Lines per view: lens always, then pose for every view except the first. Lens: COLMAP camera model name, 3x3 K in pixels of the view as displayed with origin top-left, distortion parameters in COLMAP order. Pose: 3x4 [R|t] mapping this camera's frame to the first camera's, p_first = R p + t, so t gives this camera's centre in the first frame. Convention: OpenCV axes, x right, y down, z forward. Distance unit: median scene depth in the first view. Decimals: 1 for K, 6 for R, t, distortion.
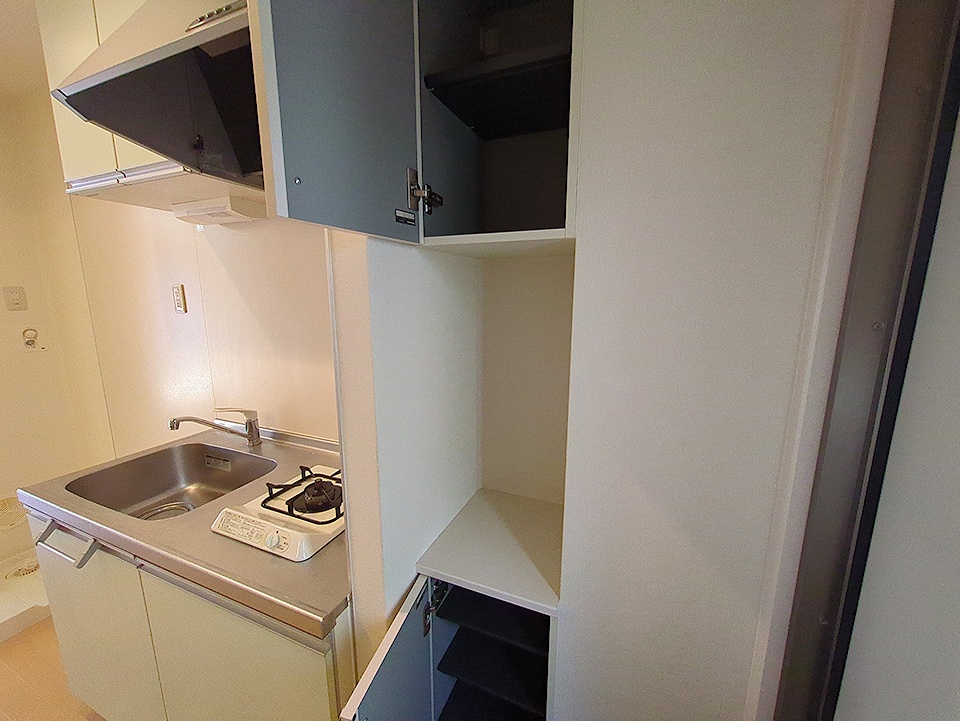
lens RADIAL K [[380.5, 0, 477.3], [0, 380.5, 362.2], [0, 0, 1]] dist [-0.001441, 0.000268]
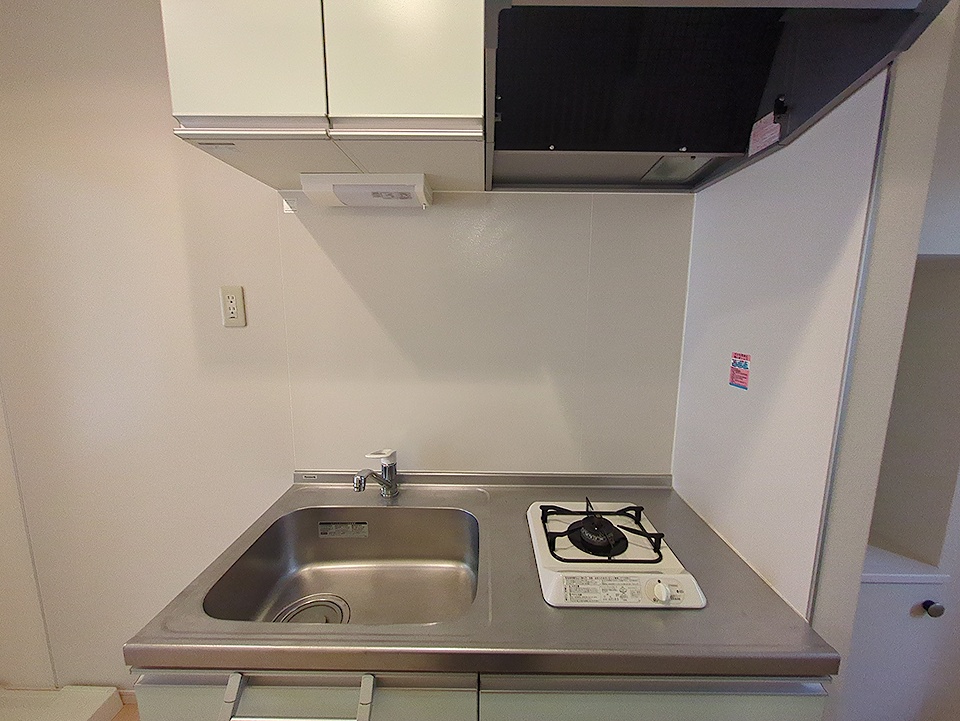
lens RADIAL K [[380.5, 0, 481.3], [0, 380.5, 360.7], [0, 0, 1]] dist [-0.001441, 0.000268]
pose [[0.905271, -0.060849, 0.420454, -0.719333], [0.068637, 0.997636, -0.003401, -0.038693], [-0.419253, 0.031937, 0.907307, 0.206963]]
